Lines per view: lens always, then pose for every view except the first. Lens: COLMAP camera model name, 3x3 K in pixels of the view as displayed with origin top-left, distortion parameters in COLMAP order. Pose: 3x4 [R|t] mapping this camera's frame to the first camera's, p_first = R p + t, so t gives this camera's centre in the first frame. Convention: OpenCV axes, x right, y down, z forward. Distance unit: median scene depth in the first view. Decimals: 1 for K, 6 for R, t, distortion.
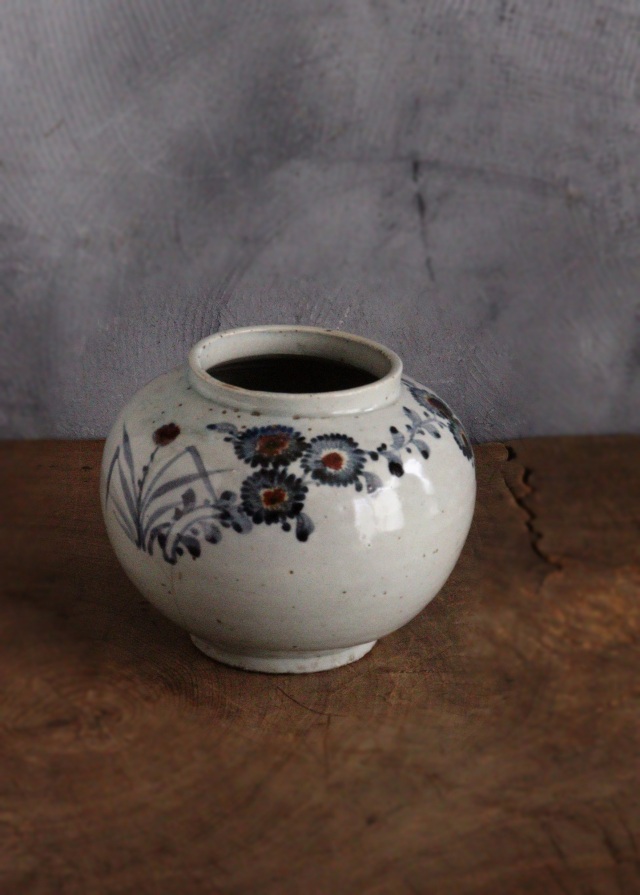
lens RADIAL K [[1844.4, 0, 337.6], [0, 1844.4, 342.2], [0, 0, 1]] dist [0.108265, 0.347811]
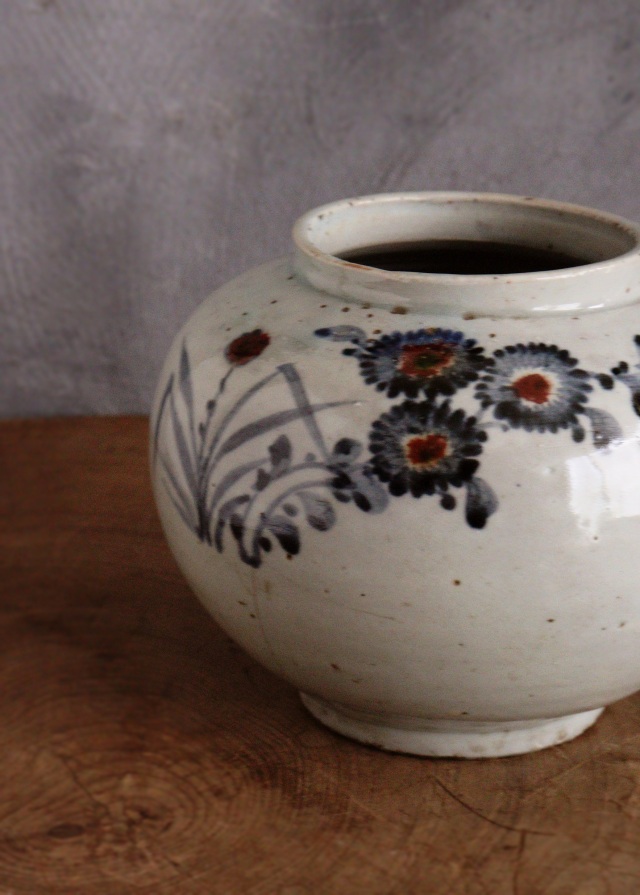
lens RADIAL K [[1879.6, 0, 337.0], [0, 1879.6, 464.4], [0, 0, 1]] dist [0.160577, 0.472229]
pose [[0.994054, 0.010022, -0.108429, 0.000514], [-0.006848, 0.999538, 0.029603, 0.052679], [0.108675, -0.028684, 0.993663, 0.311430]]
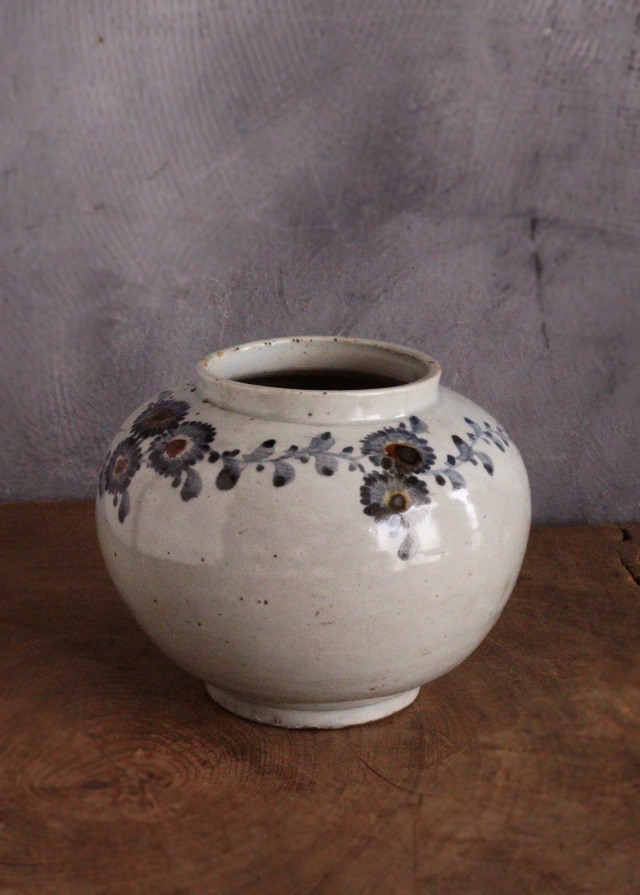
lens RADIAL K [[1474.5, 0, 342.4], [0, 1474.5, 397.6], [0, 0, 1]] dist [-0.017301, 0.153106]
pose [[0.997007, 0.034786, -0.069043, -0.000245], [-0.040583, 0.995605, -0.084407, 0.063373], [0.065803, 0.086957, 0.994036, 0.255641]]
